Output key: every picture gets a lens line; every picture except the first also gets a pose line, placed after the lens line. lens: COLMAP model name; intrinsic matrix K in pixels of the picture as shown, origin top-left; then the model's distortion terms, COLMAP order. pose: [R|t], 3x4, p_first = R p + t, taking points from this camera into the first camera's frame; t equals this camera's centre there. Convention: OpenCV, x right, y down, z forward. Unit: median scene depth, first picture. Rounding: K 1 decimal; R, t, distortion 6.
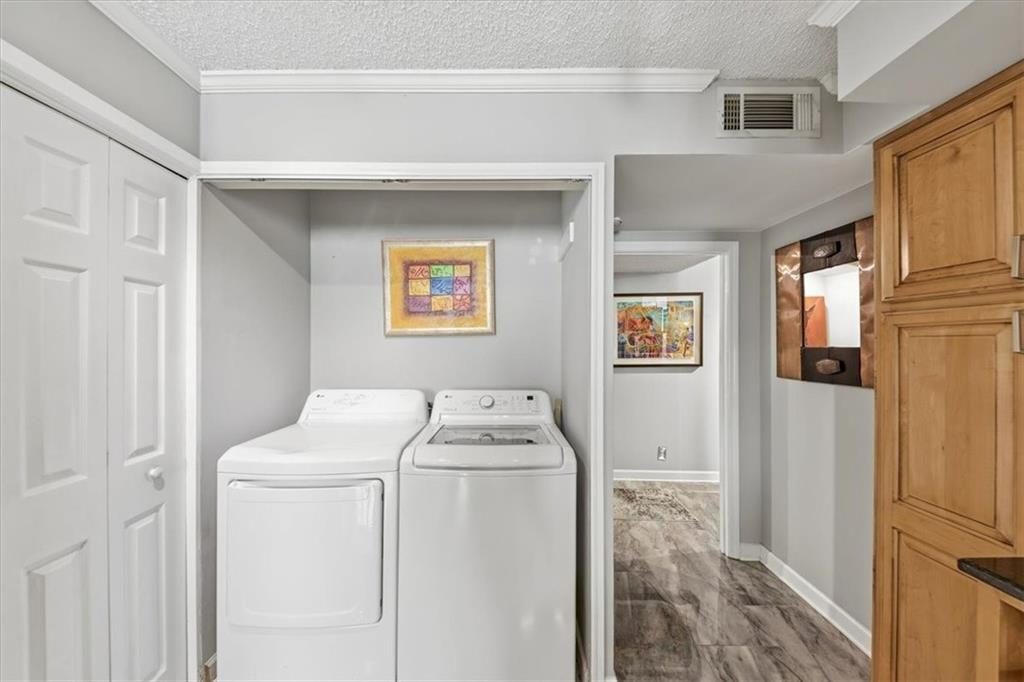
lens RADIAL K [[363.1, 0, 506.4], [0, 363.1, 339.2], [0, 0, 1]] dist [-0.002746, -0.000738]
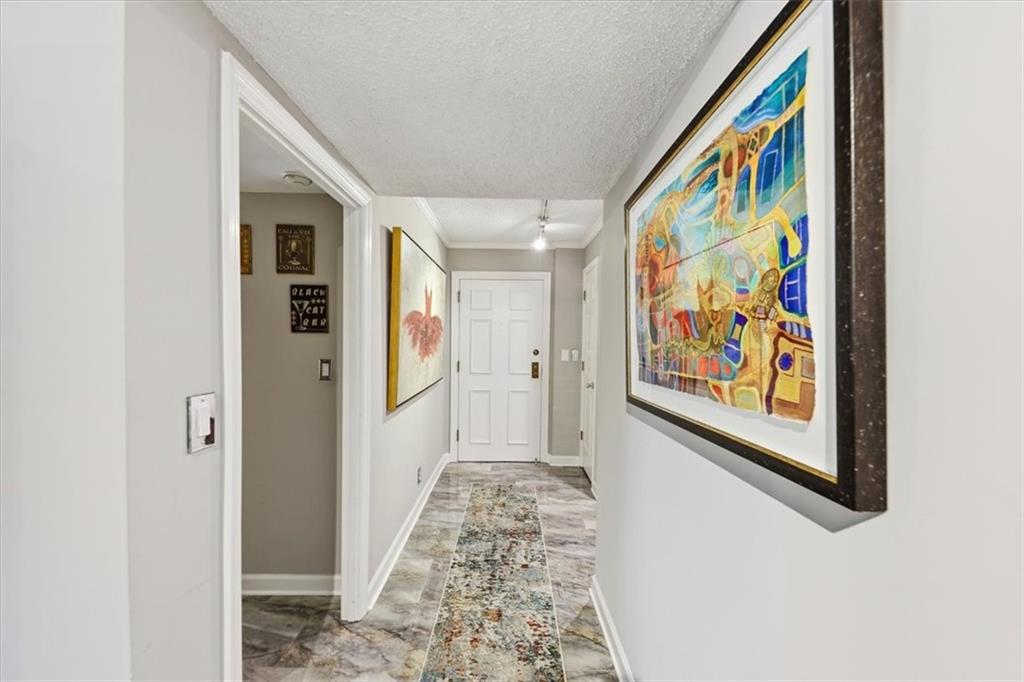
lens RADIAL K [[363.1, 0, 512.8], [0, 363.1, 344.2], [0, 0, 1]] dist [-0.002746, -0.000738]
pose [[0.010025, 0.000099, -0.999950, 0.662896], [-0.006560, 0.999978, 0.000033, 0.017634], [0.999928, 0.006560, 0.010025, 0.877218]]
